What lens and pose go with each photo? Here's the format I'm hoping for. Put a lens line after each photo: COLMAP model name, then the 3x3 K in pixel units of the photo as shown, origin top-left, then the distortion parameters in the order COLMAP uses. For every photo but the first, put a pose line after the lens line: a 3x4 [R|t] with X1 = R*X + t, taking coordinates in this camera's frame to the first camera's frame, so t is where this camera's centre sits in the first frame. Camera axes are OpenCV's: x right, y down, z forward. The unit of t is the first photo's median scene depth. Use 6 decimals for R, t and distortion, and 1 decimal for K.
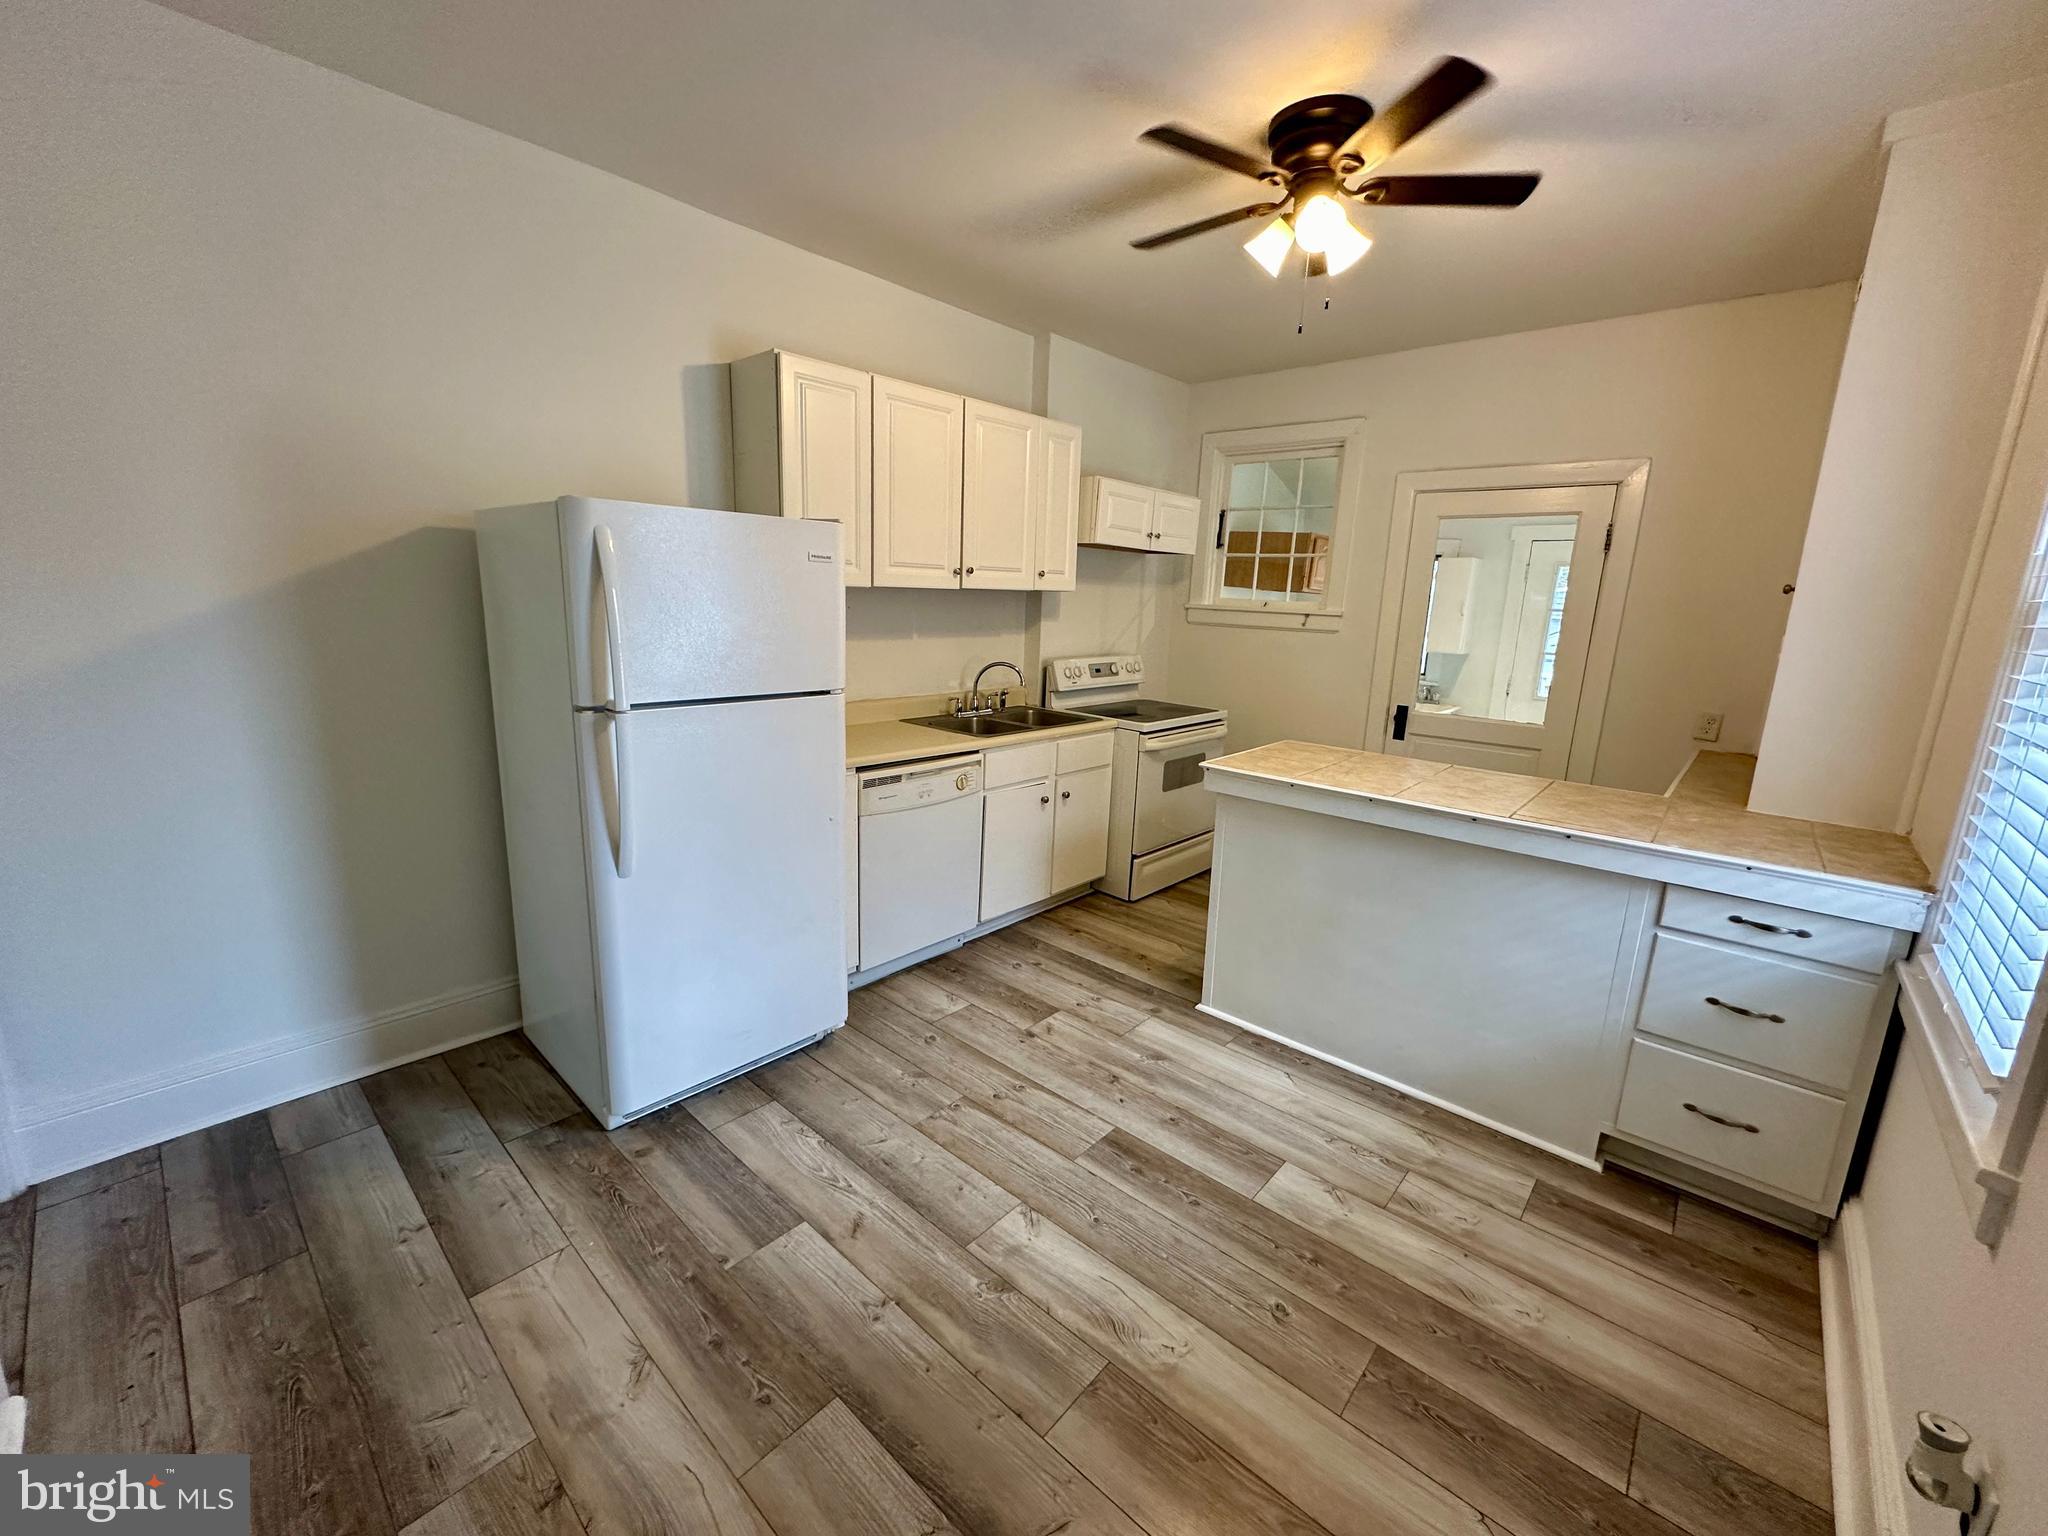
lens RADIAL K [[815.1, 0, 1020.6], [0, 815.1, 767.8], [0, 0, 1]] dist [-0.003400, 0.001085]
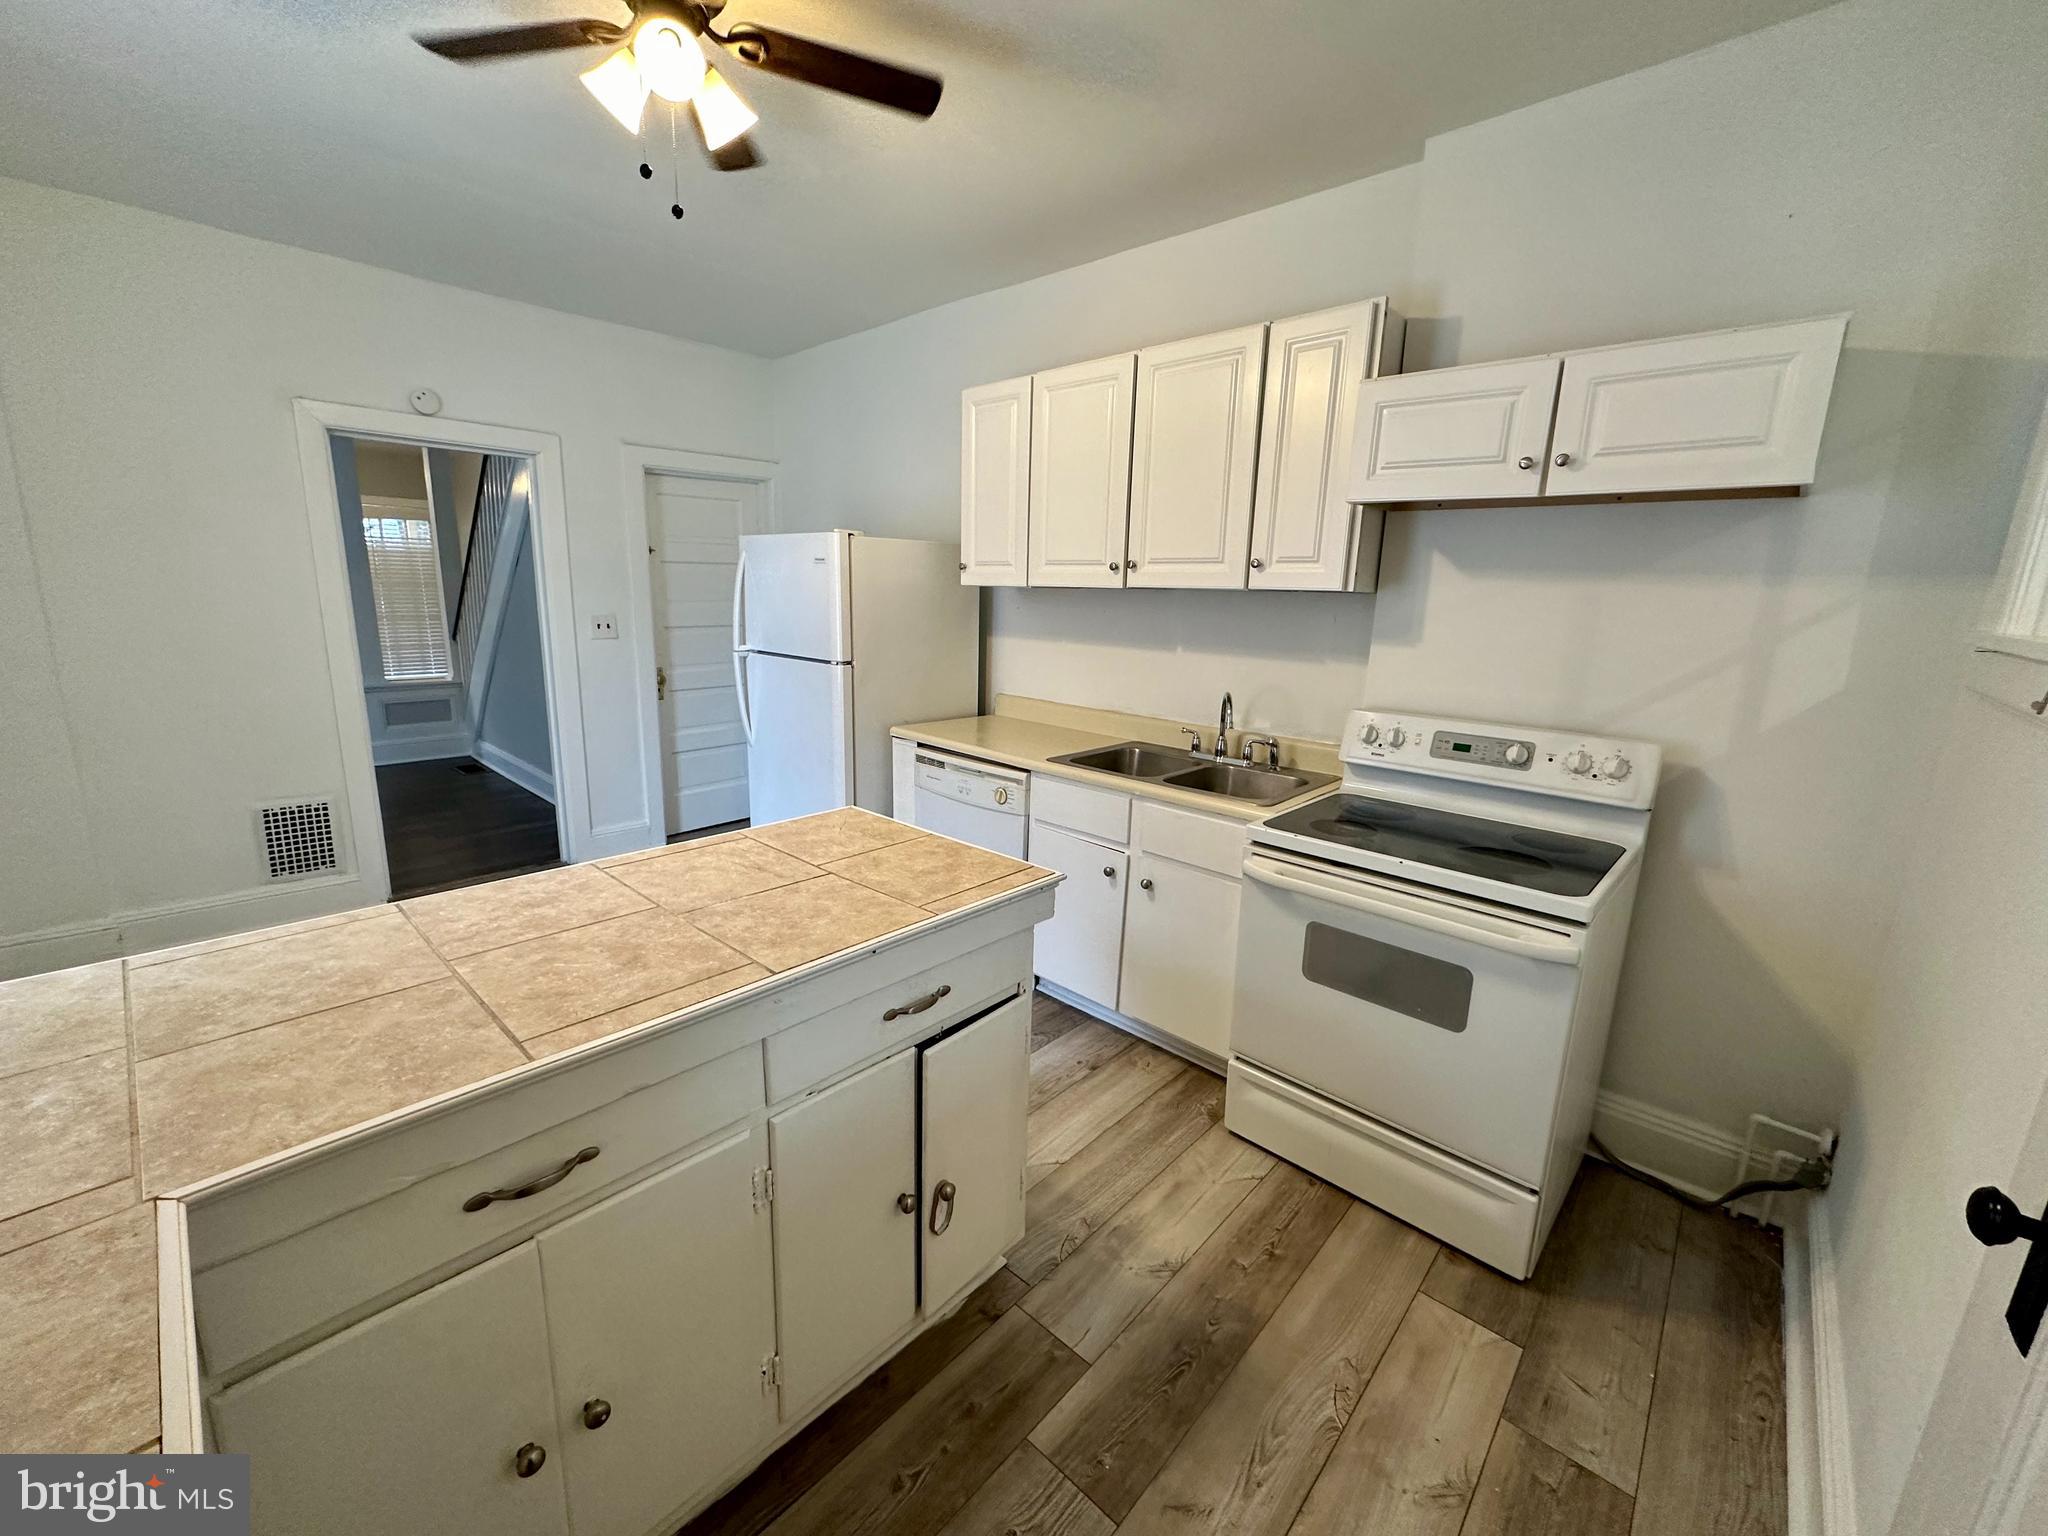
lens RADIAL K [[815.1, 0, 1019.5], [0, 815.1, 766.9], [0, 0, 1]] dist [-0.003400, 0.001085]
pose [[-0.007537, 0.181157, -0.983425, 1.110977], [-0.239588, 0.954481, 0.177661, -0.244637], [0.970845, 0.236956, 0.036209, 1.323694]]
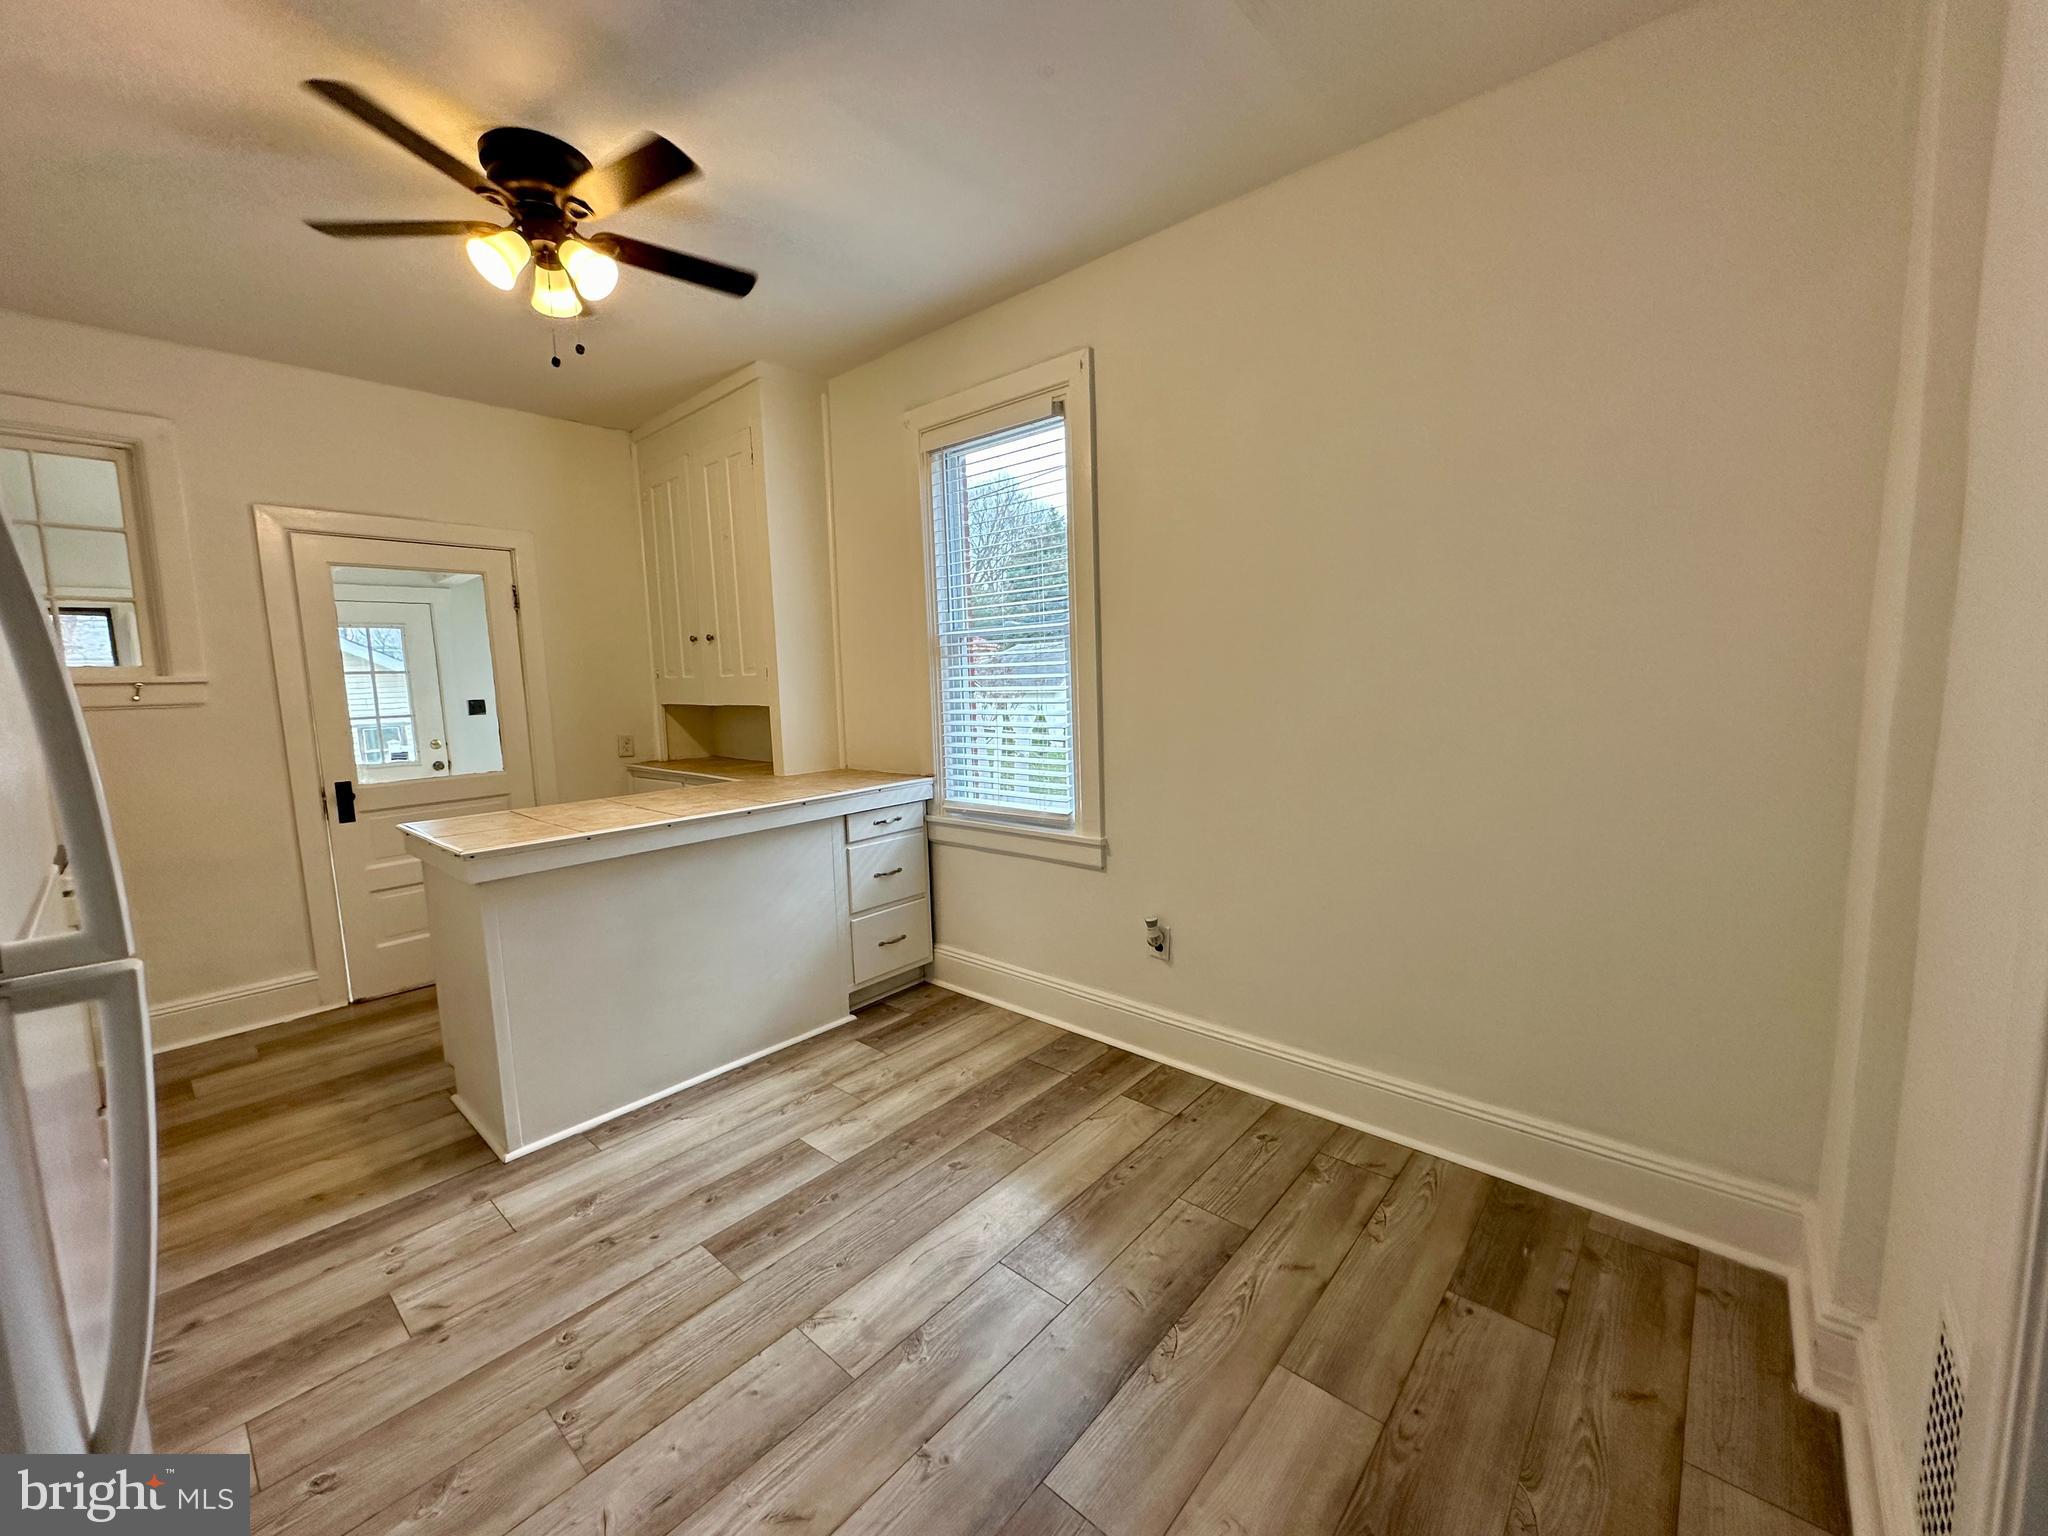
lens RADIAL K [[815.1, 0, 1021.5], [0, 815.1, 765.8], [0, 0, 1]] dist [-0.003400, 0.001085]
pose [[-0.012845, -0.146717, 0.989095, -0.648793], [0.237559, 0.960407, 0.145547, -0.084930], [-0.971288, 0.236838, 0.022518, 0.525638]]
